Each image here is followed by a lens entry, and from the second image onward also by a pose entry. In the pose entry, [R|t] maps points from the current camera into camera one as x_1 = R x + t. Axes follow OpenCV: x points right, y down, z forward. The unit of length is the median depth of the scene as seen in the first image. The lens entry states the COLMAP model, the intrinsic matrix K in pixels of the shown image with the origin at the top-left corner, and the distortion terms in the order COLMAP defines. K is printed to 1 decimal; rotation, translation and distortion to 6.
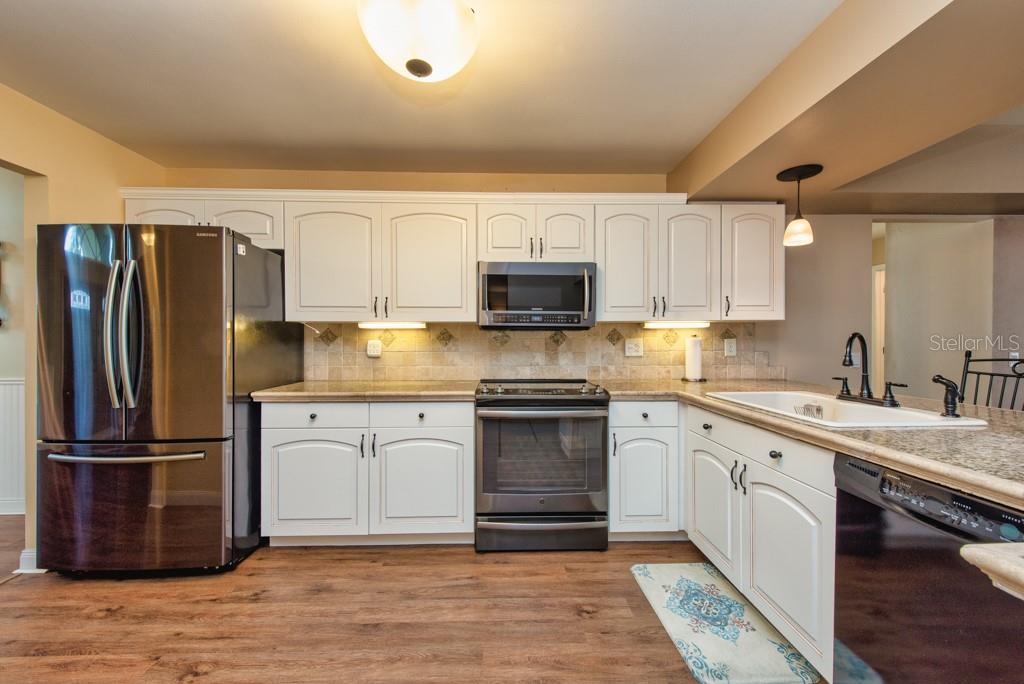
lens RADIAL K [[400.3, 0, 513.6], [0, 400.3, 341.7], [0, 0, 1]] dist [0.017693, -0.005774]
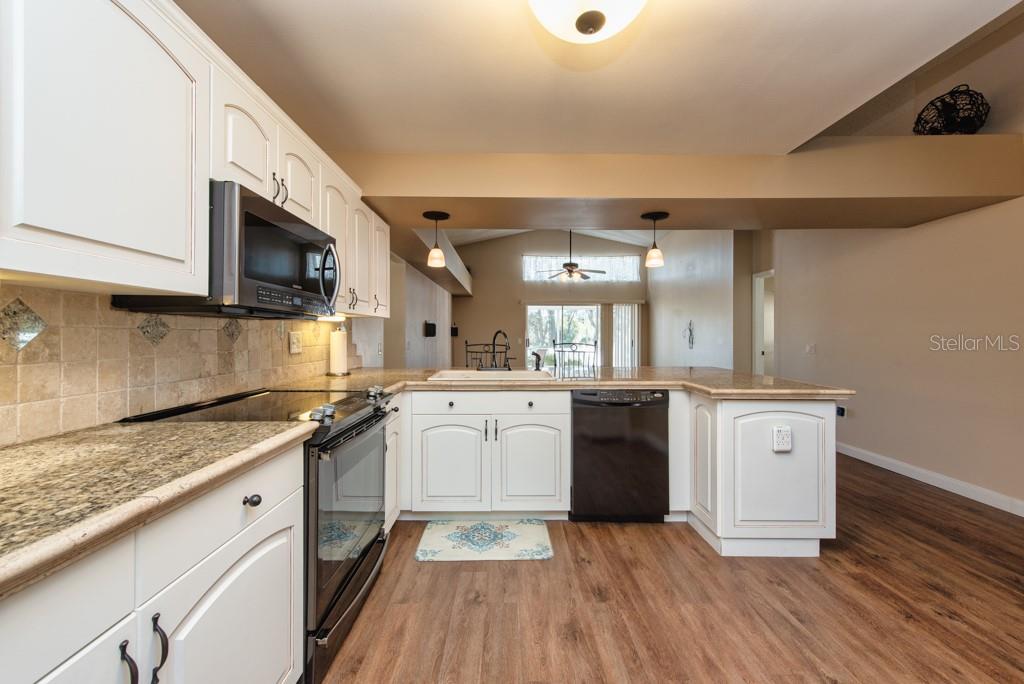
lens RADIAL K [[398.2, 0, 508.2], [0, 398.2, 335.7], [0, 0, 1]] dist [0.000450, -0.000018]
pose [[0.032420, -0.000524, 0.999474, -0.599799], [0.000682, 1.000000, 0.000502, 0.000072], [-0.999474, 0.000666, 0.032421, 0.637112]]
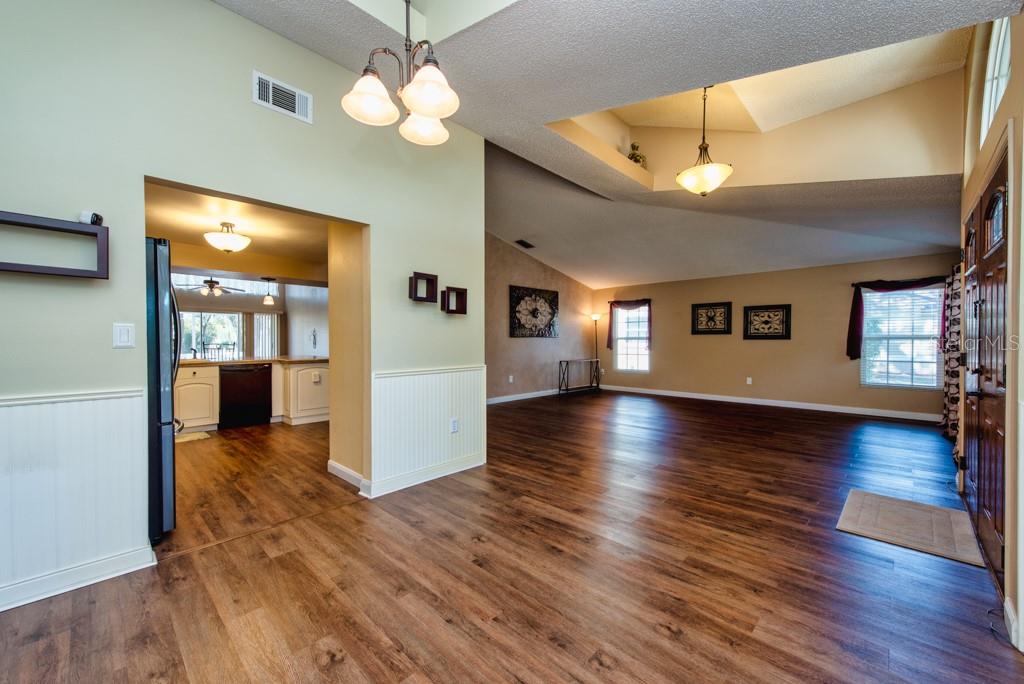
lens RADIAL K [[400.3, 0, 513.6], [0, 400.3, 341.7], [0, 0, 1]] dist [0.017693, -0.005774]
pose [[-0.701374, -0.003658, 0.712784, -2.162144], [0.004231, 0.999948, 0.009295, -0.000344], [-0.712780, 0.009535, -0.701322, 0.888329]]
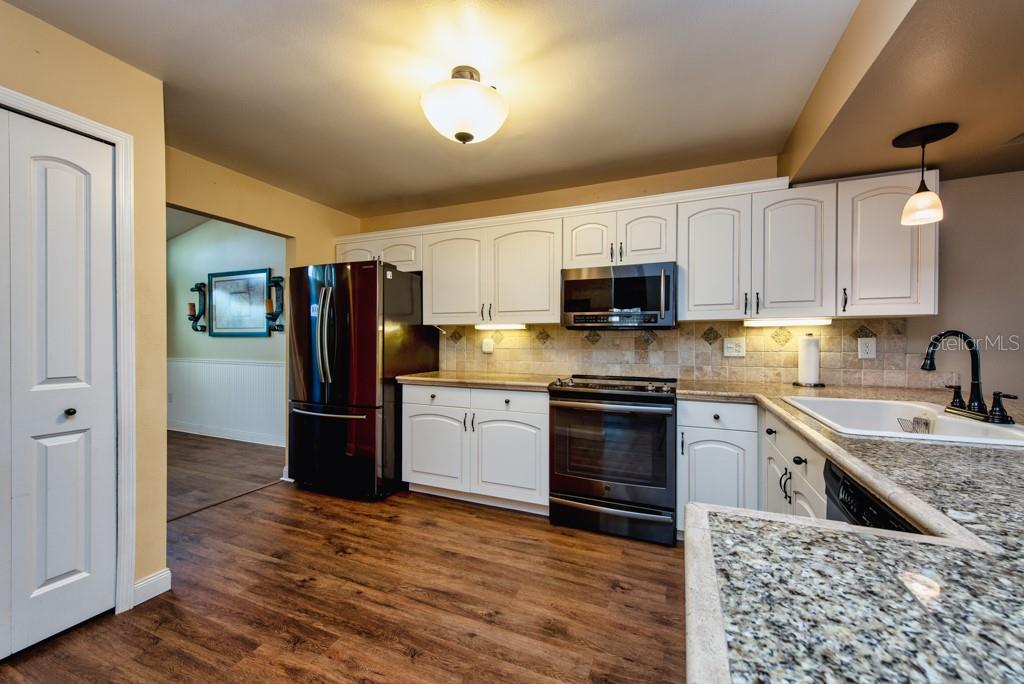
lens RADIAL K [[400.3, 0, 513.6], [0, 400.3, 341.7], [0, 0, 1]] dist [0.017693, -0.005774]
pose [[0.909725, 0.003937, -0.415193, 0.263134], [-0.003176, 0.999992, 0.002522, 0.000965], [0.415200, -0.000975, 0.909730, -0.082895]]
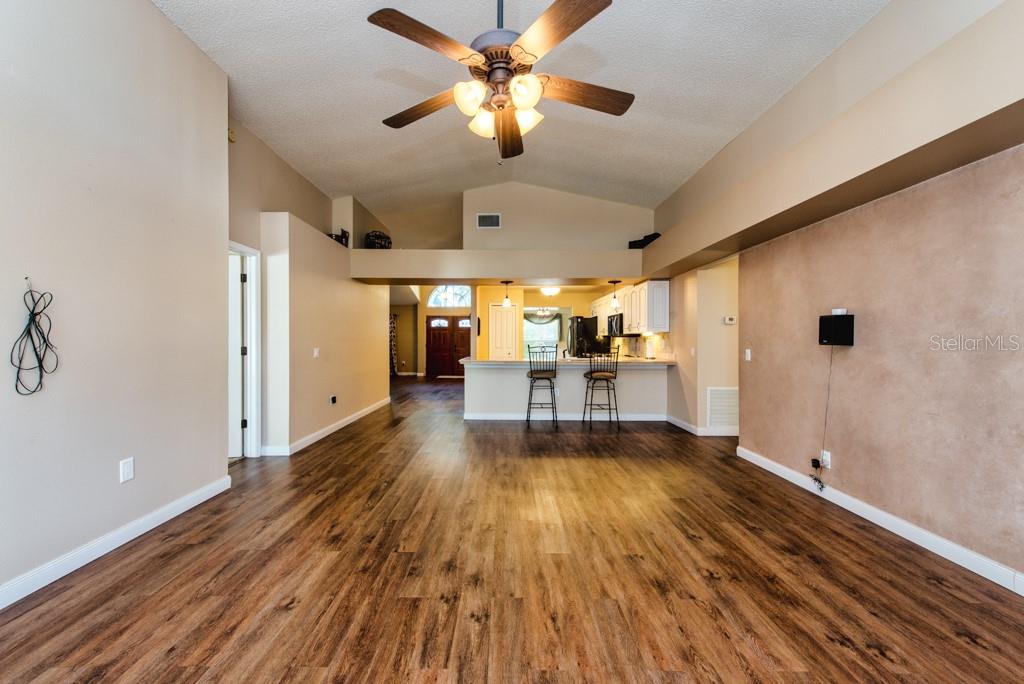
lens RADIAL K [[400.3, 0, 513.6], [0, 400.3, 341.7], [0, 0, 1]] dist [0.017693, -0.005774]
pose [[-0.007679, 0.000073, -0.999971, 3.141150], [-0.005584, 0.999984, 0.000116, 0.005605], [0.999955, 0.005585, -0.007678, 0.284053]]
